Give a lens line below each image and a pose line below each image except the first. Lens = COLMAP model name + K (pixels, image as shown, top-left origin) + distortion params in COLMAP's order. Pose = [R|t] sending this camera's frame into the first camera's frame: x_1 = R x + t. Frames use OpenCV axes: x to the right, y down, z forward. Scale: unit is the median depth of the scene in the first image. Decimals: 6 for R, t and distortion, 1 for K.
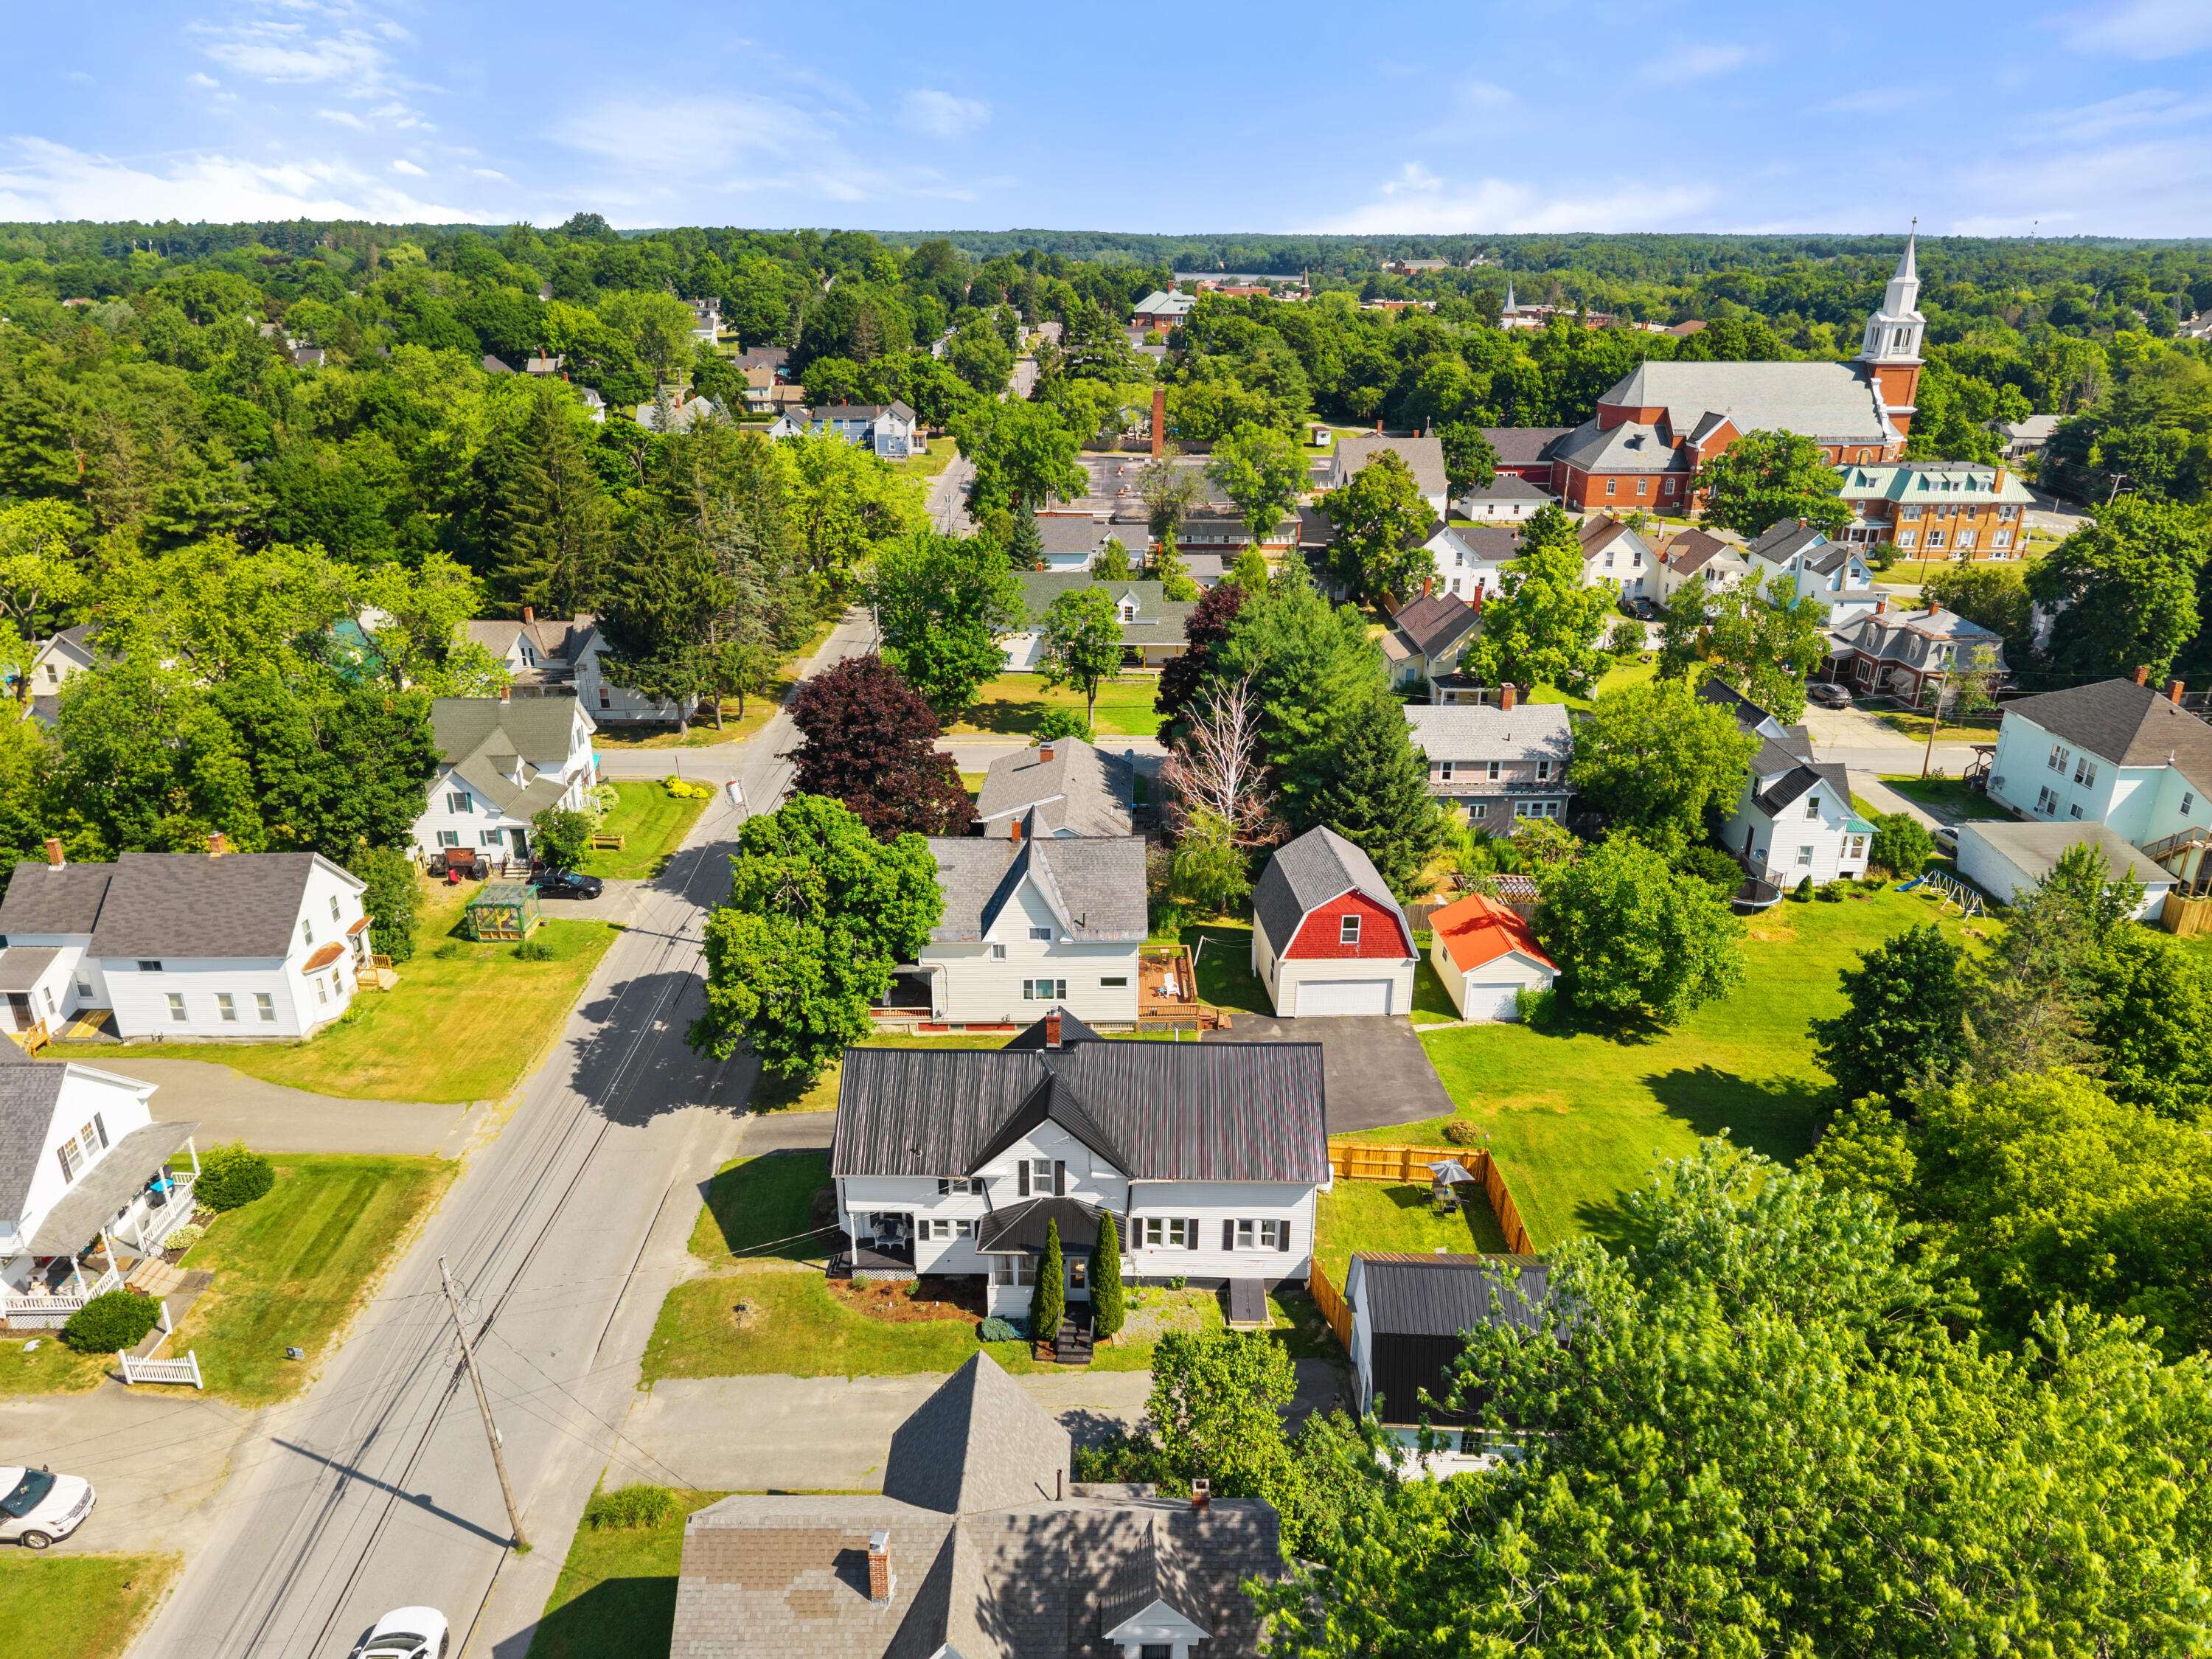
lens RADIAL K [[1486.6, 0, 1094.6], [0, 1486.6, 787.3], [0, 0, 1]] dist [0.028187, -0.042031]
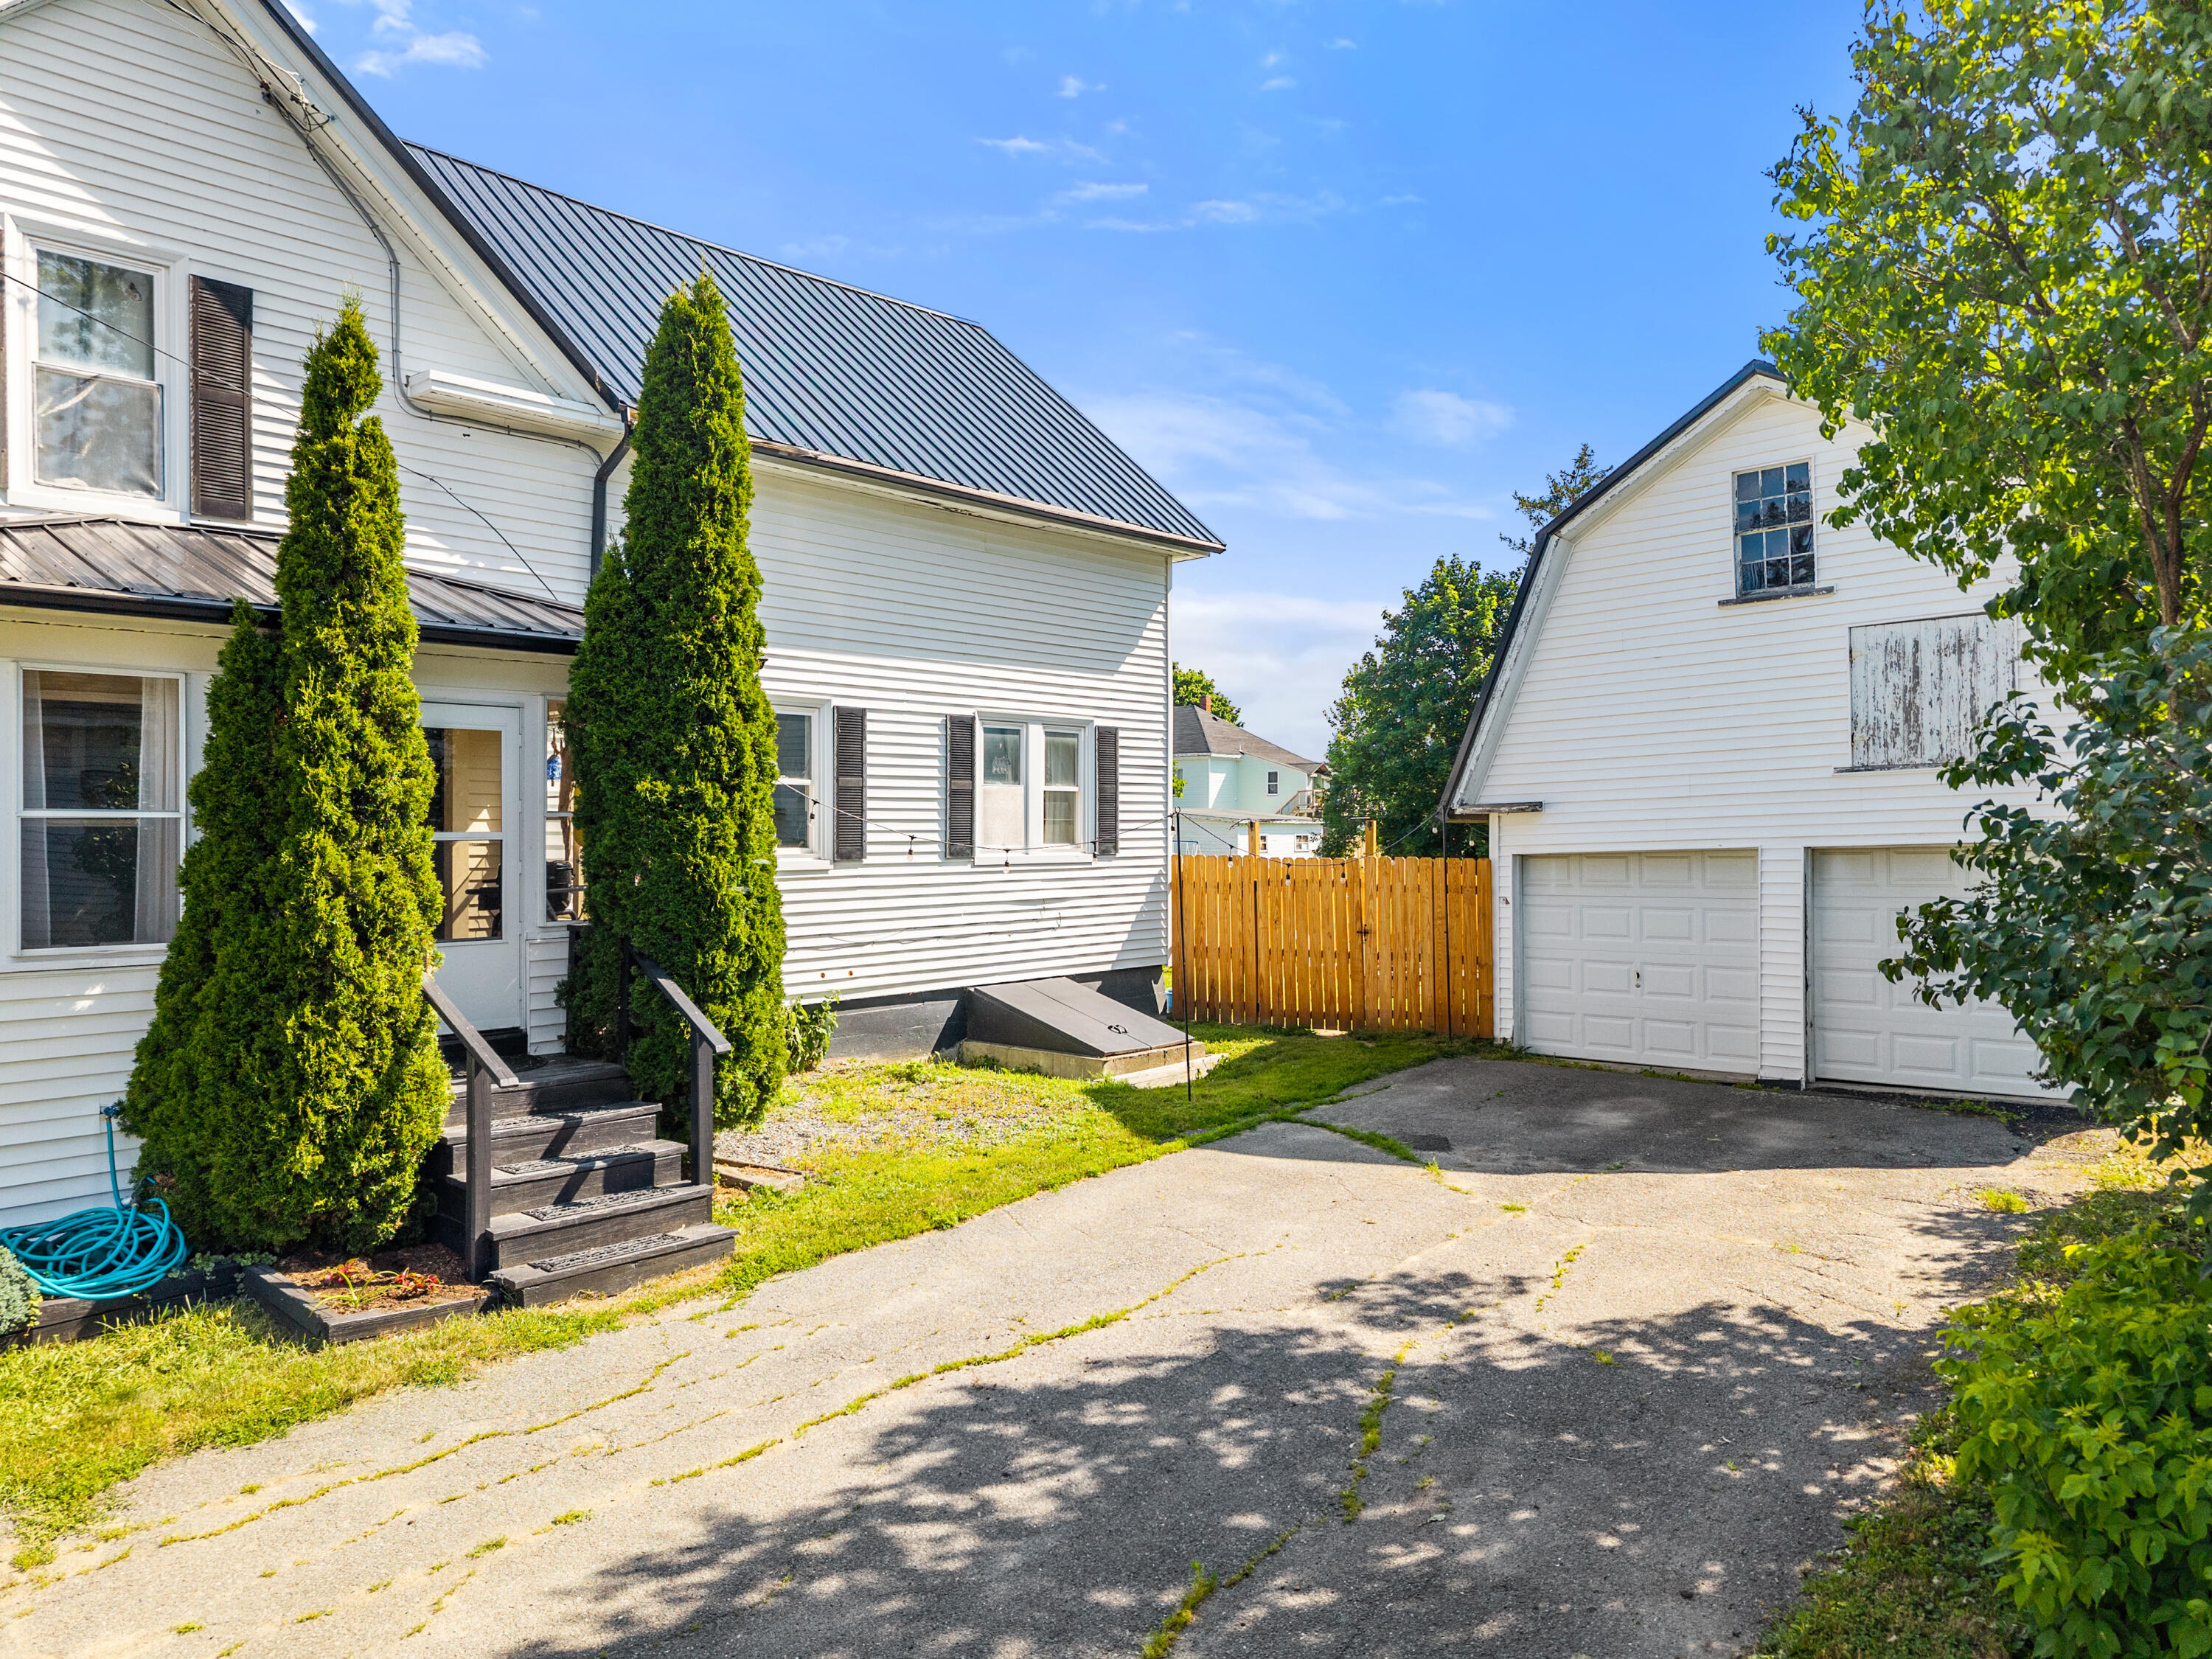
lens RADIAL K [[1486.6, 0, 1121.4], [0, 1486.6, 841.8], [0, 0, 1]] dist [0.028187, -0.042031]
pose [[0.655039, -0.006587, 0.755566, -0.069056], [0.261063, 0.940354, -0.218131, 0.305633], [-0.709062, 0.340135, 0.617688, 0.679496]]
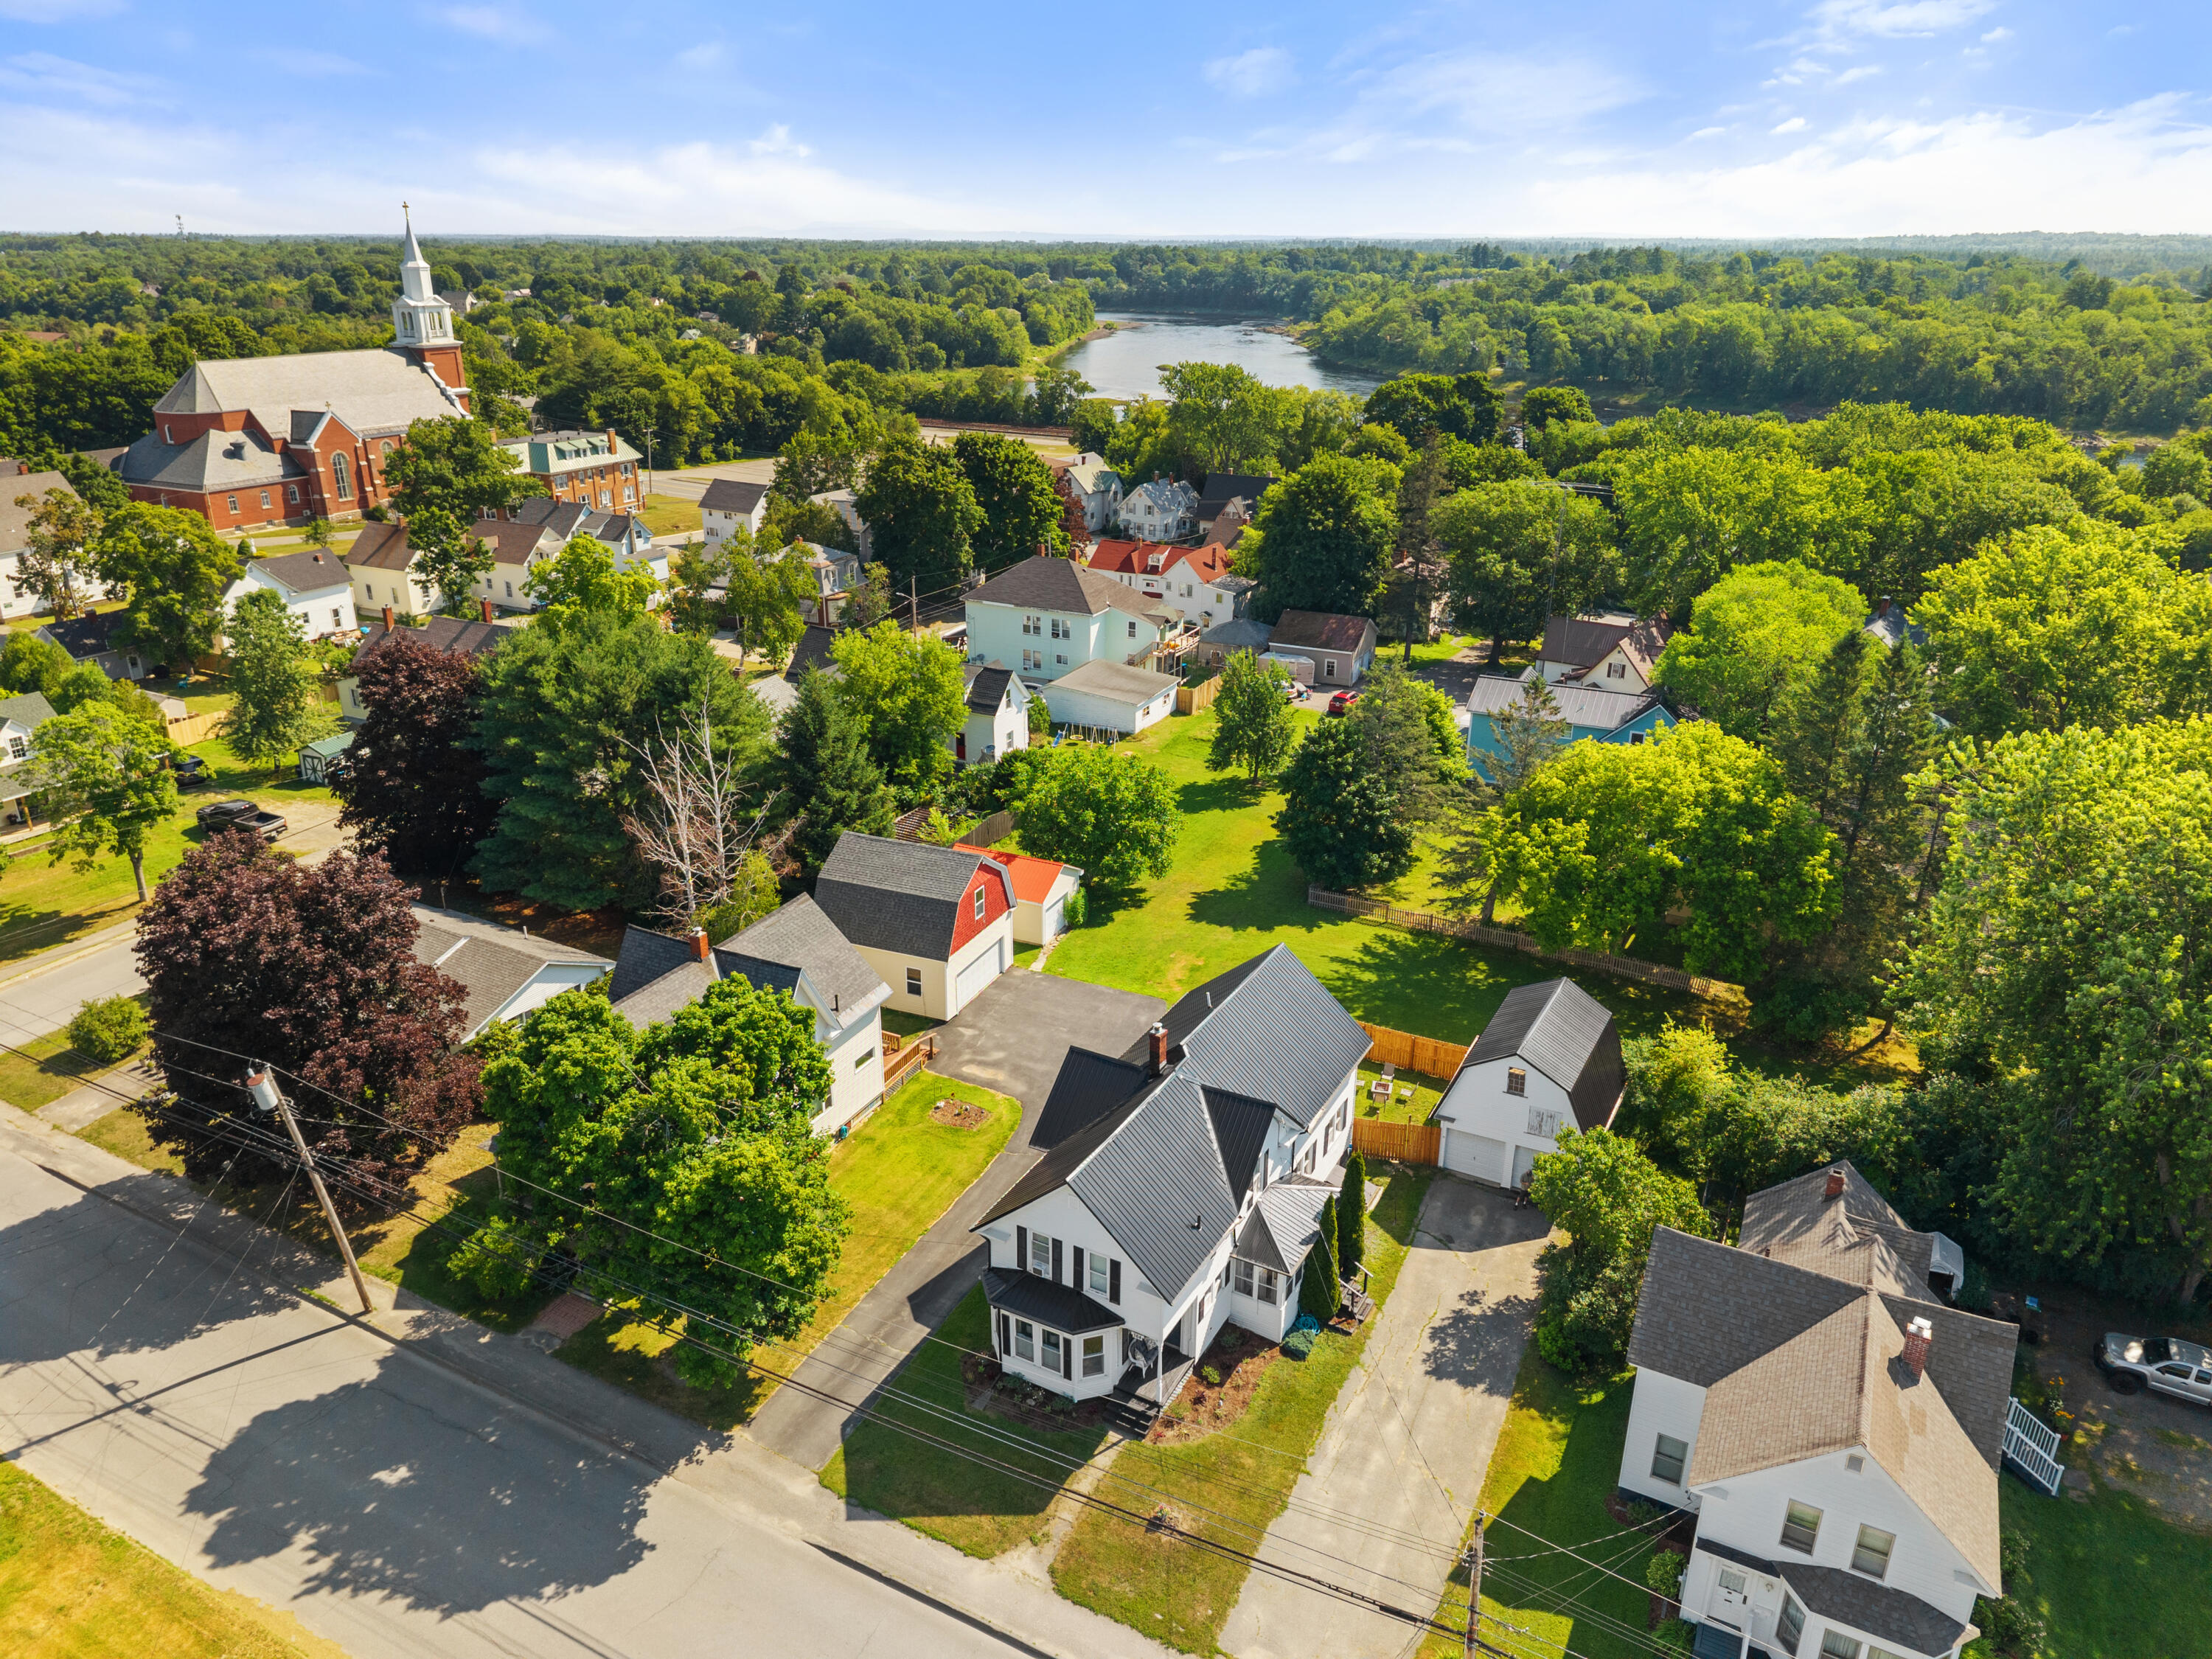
lens RADIAL K [[1486.6, 0, 1092.6], [0, 1486.6, 813.0], [0, 0, 1]] dist [0.028187, -0.042031]
pose [[0.470872, -0.317292, 0.823168, -0.640679], [0.304154, 0.934262, 0.186130, -0.131933], [-0.828112, 0.162726, 0.536424, 0.441220]]
